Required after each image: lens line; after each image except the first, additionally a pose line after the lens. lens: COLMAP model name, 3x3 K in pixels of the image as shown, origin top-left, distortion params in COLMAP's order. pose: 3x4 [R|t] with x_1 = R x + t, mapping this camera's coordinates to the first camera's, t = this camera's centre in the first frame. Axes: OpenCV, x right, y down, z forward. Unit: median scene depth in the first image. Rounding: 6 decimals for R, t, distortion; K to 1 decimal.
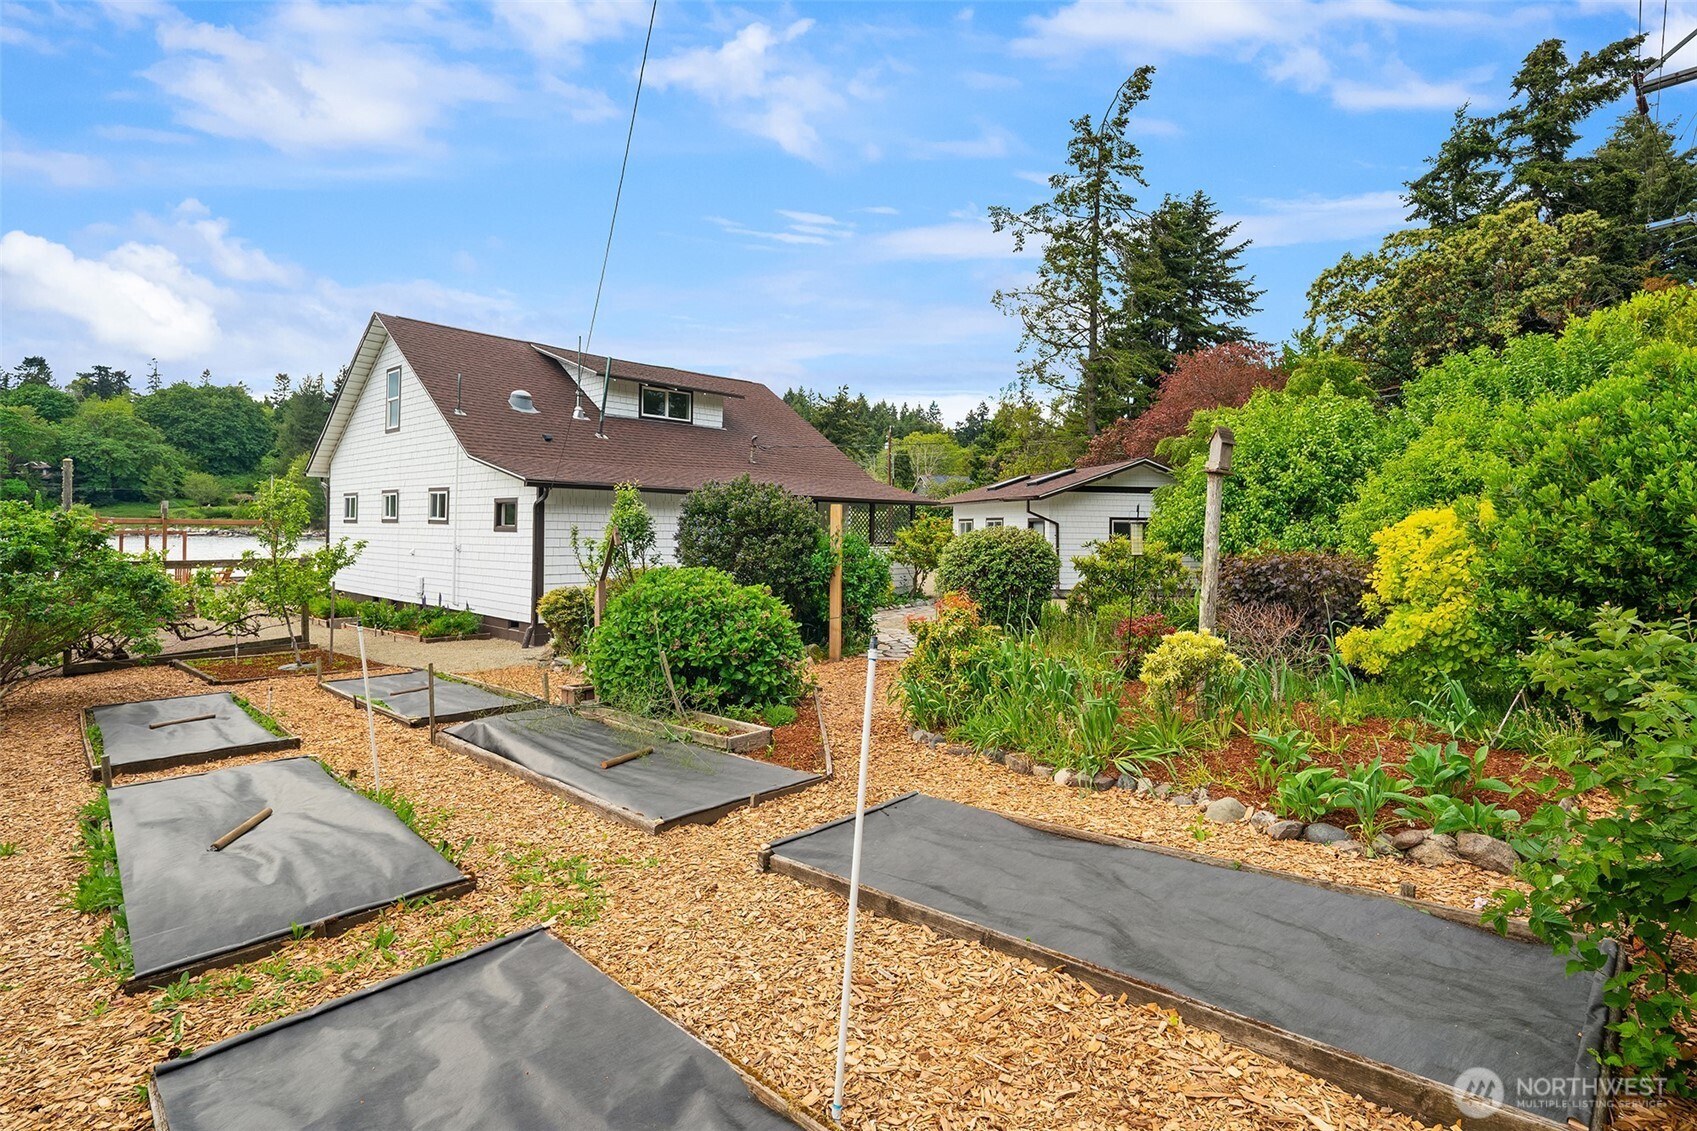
lens RADIAL K [[844.8, 0, 848.5], [0, 844.8, 565.5], [0, 0, 1]] dist [0.000240, 0.000046]
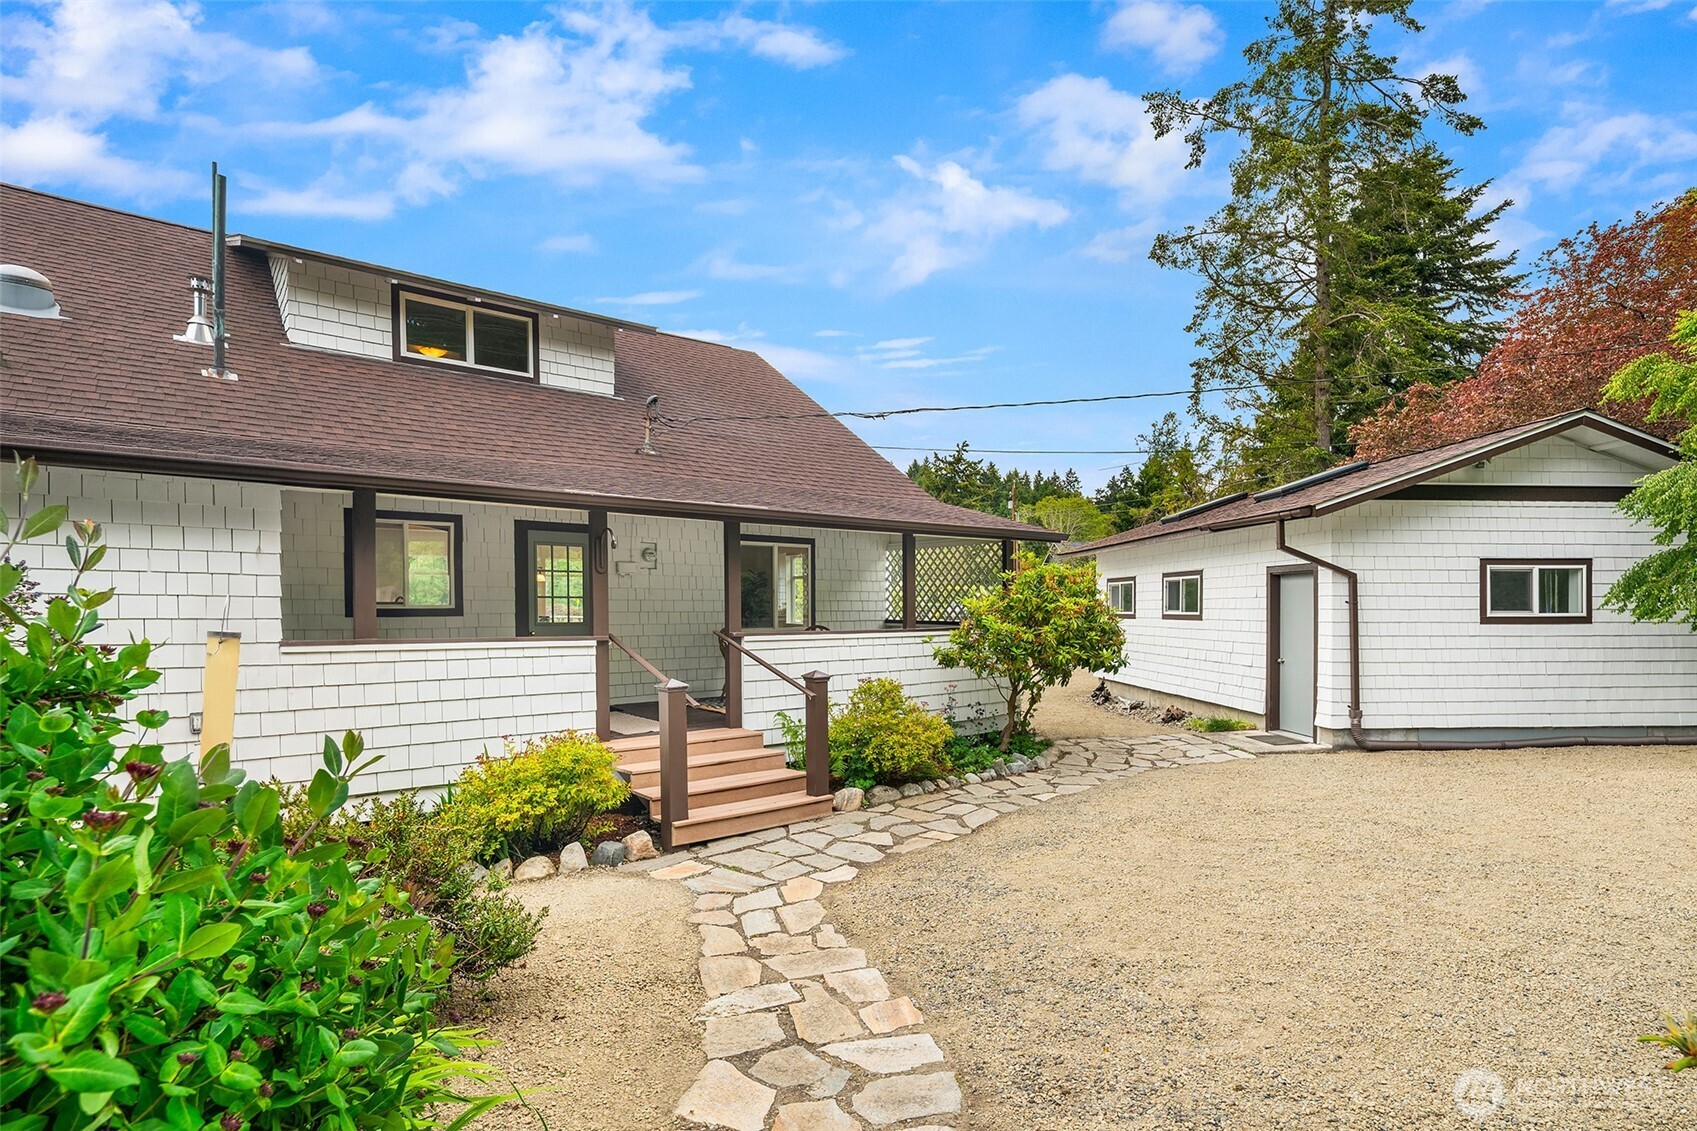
lens RADIAL K [[826.7, 0, 851.5], [0, 826.7, 617.6], [0, 0, 1]] dist [0.002647, 0.000417]
pose [[0.986712, -0.011151, -0.162093, 0.041250], [0.005877, 0.999439, -0.032983, -0.009757], [0.162370, 0.031592, 0.986224, 0.343106]]
